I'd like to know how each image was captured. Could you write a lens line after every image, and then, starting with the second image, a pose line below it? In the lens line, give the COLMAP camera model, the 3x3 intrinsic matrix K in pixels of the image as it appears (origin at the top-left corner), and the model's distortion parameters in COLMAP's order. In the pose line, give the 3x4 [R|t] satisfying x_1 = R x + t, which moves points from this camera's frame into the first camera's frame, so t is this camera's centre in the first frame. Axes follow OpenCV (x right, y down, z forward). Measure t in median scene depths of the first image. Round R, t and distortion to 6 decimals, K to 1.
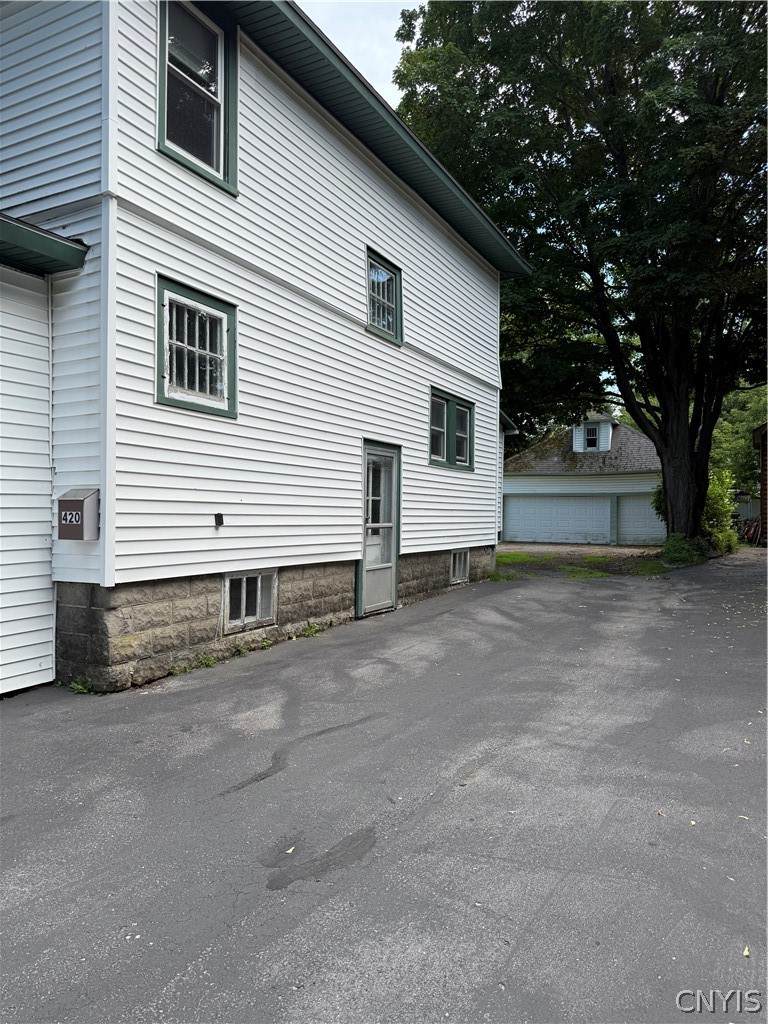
lens RADIAL K [[708.5, 0, 384.0], [0, 708.5, 512.0], [0, 0, 1]] dist [0.004131, -0.002182]
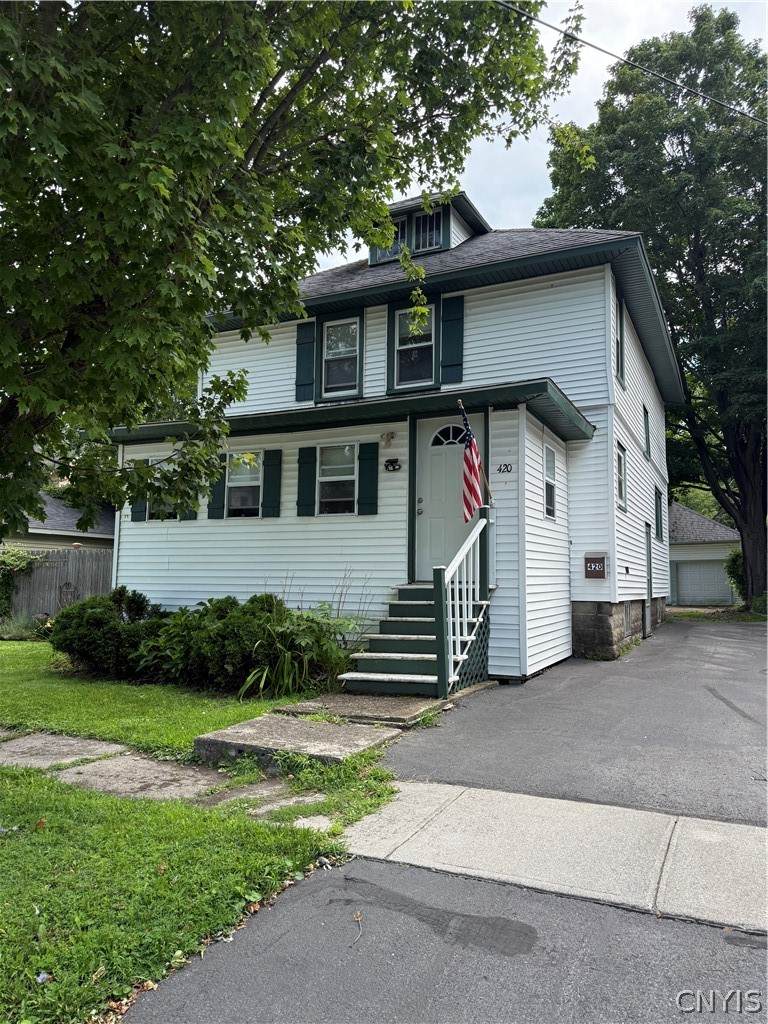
lens RADIAL K [[708.5, 0, 384.0], [0, 708.5, 512.0], [0, 0, 1]] dist [0.004131, -0.002182]
pose [[0.999565, 0.004355, 0.029160, -0.273143], [-0.001471, 0.995168, -0.098176, 0.012670], [-0.029447, 0.098090, 0.994742, -0.234615]]
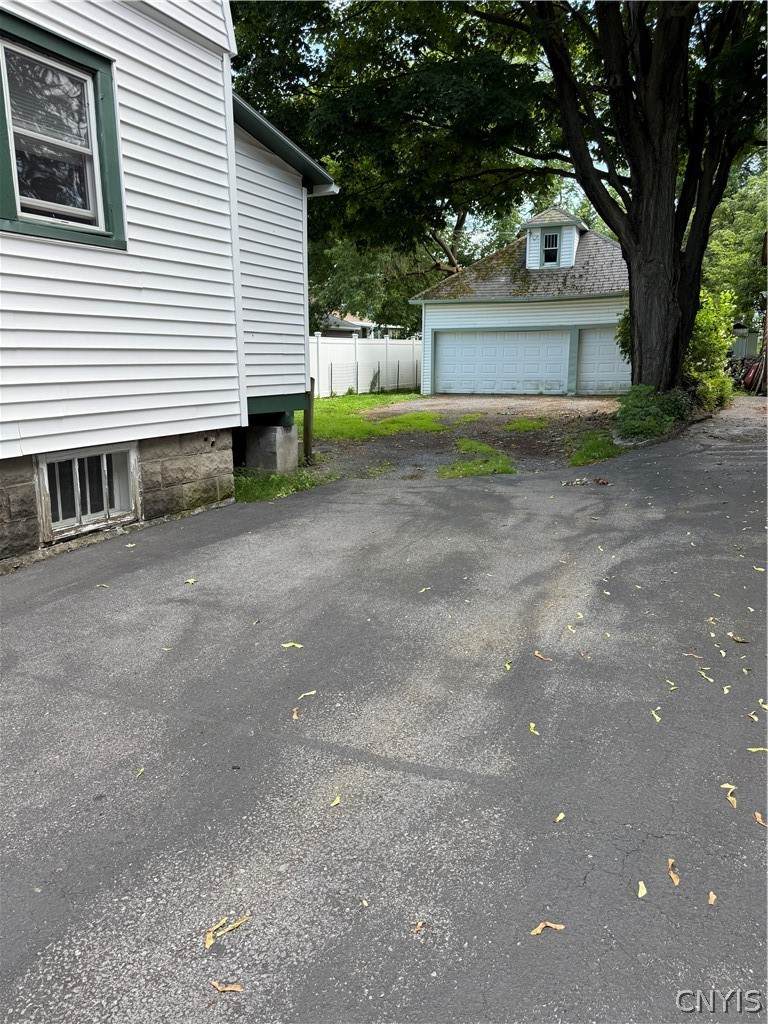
lens RADIAL K [[746.6, 0, 418.9], [0, 746.6, 516.0], [0, 0, 1]] dist [0.008321, 0.002192]
pose [[0.996762, -0.031590, 0.073939, 0.144283], [0.015305, 0.977317, 0.211227, 0.001619], [-0.078935, -0.209411, 0.974636, 0.308286]]
